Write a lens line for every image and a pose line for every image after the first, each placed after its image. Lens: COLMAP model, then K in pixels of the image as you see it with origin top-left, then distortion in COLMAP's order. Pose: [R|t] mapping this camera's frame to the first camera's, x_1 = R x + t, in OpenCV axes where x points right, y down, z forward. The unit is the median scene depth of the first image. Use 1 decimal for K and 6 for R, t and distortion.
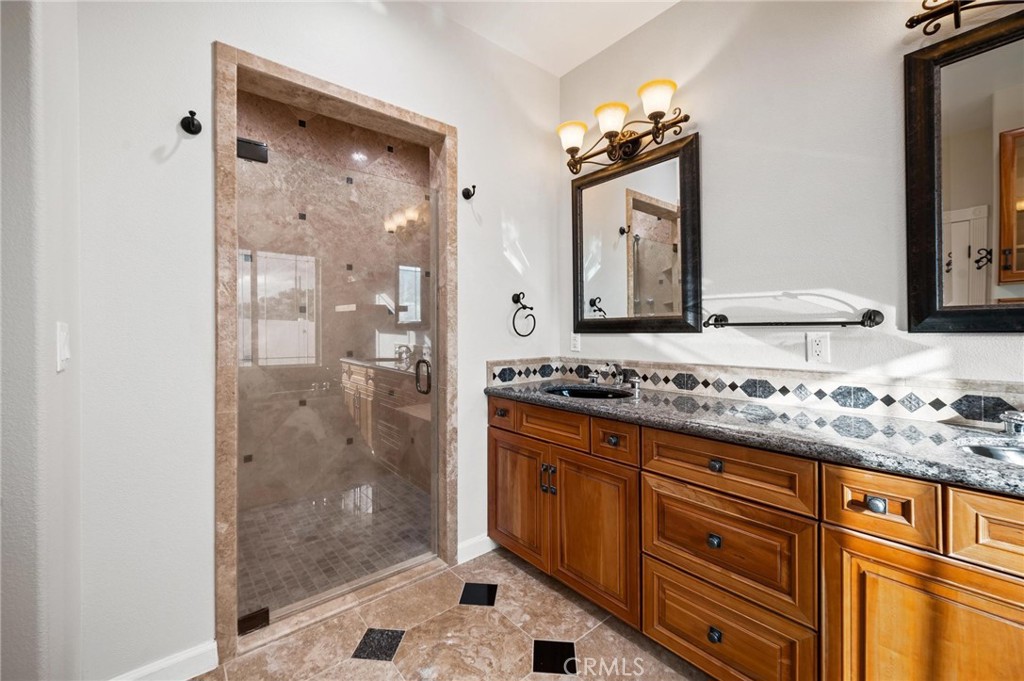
lens RADIAL K [[417.7, 0, 495.6], [0, 417.7, 326.0], [0, 0, 1]] dist [-0.000493, -0.000018]
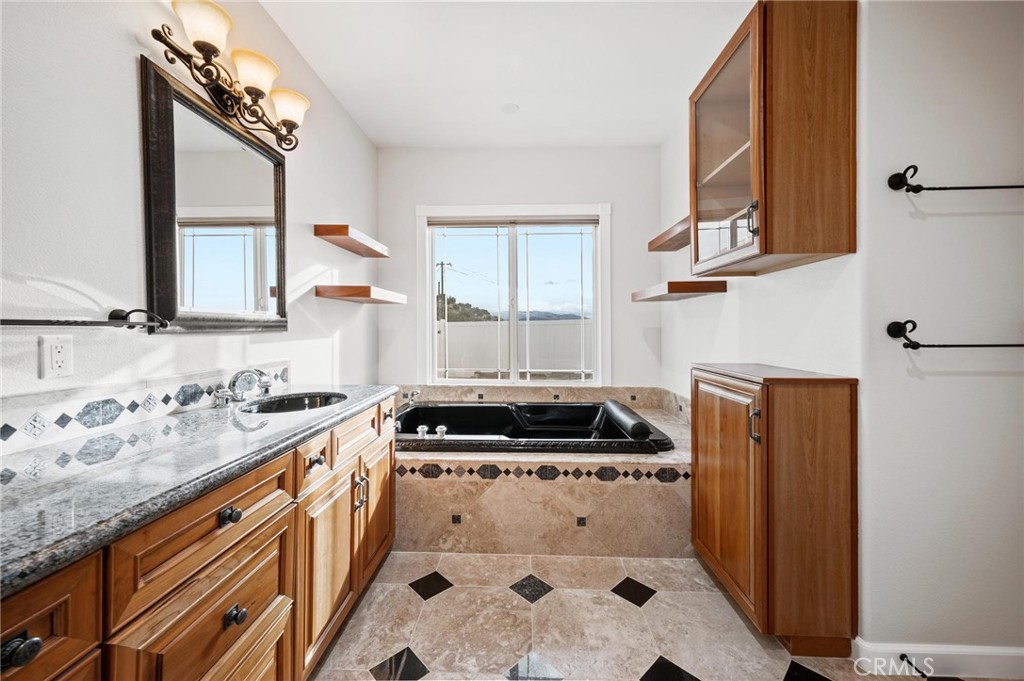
lens RADIAL K [[398.1, 0, 501.8], [0, 398.1, 330.5], [0, 0, 1]] dist [0.000207, 0.000276]
pose [[-0.746649, 0.005262, 0.665198, -0.201966], [0.000250, 0.999971, -0.007630, 0.009903], [-0.665219, -0.005531, -0.746628, 0.810078]]
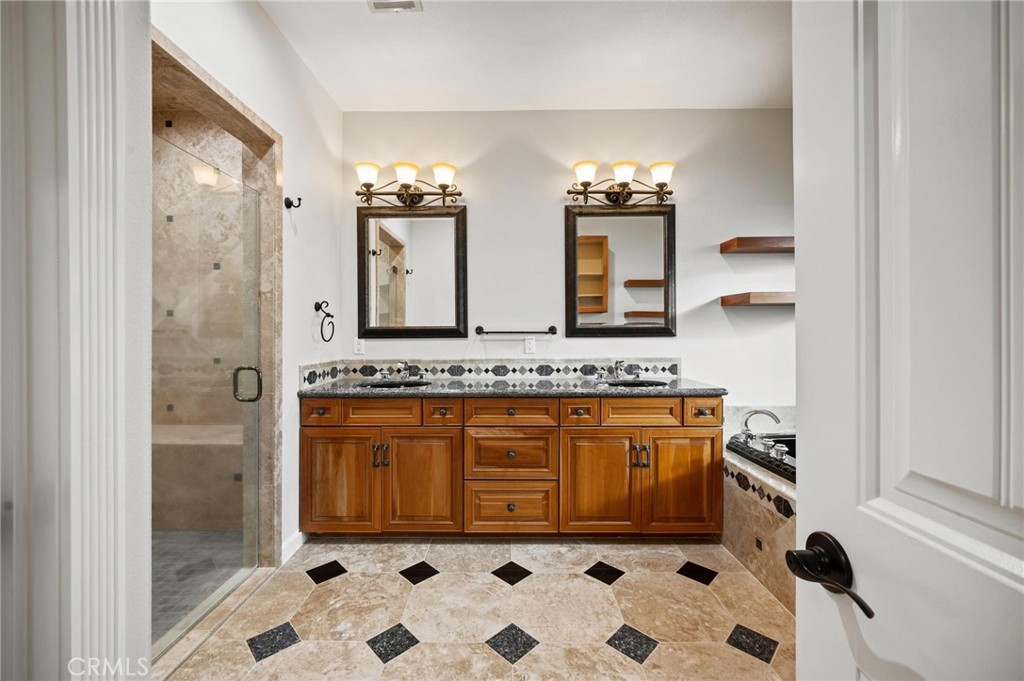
lens RADIAL K [[412.7, 0, 506.7], [0, 412.7, 331.5], [0, 0, 1]] dist [0.000509, -0.000234]
pose [[0.637541, 0.009940, 0.770352, -0.570315], [-0.009316, 0.999943, -0.005193, -0.000176], [-0.770360, -0.003866, 0.637597, -0.070913]]
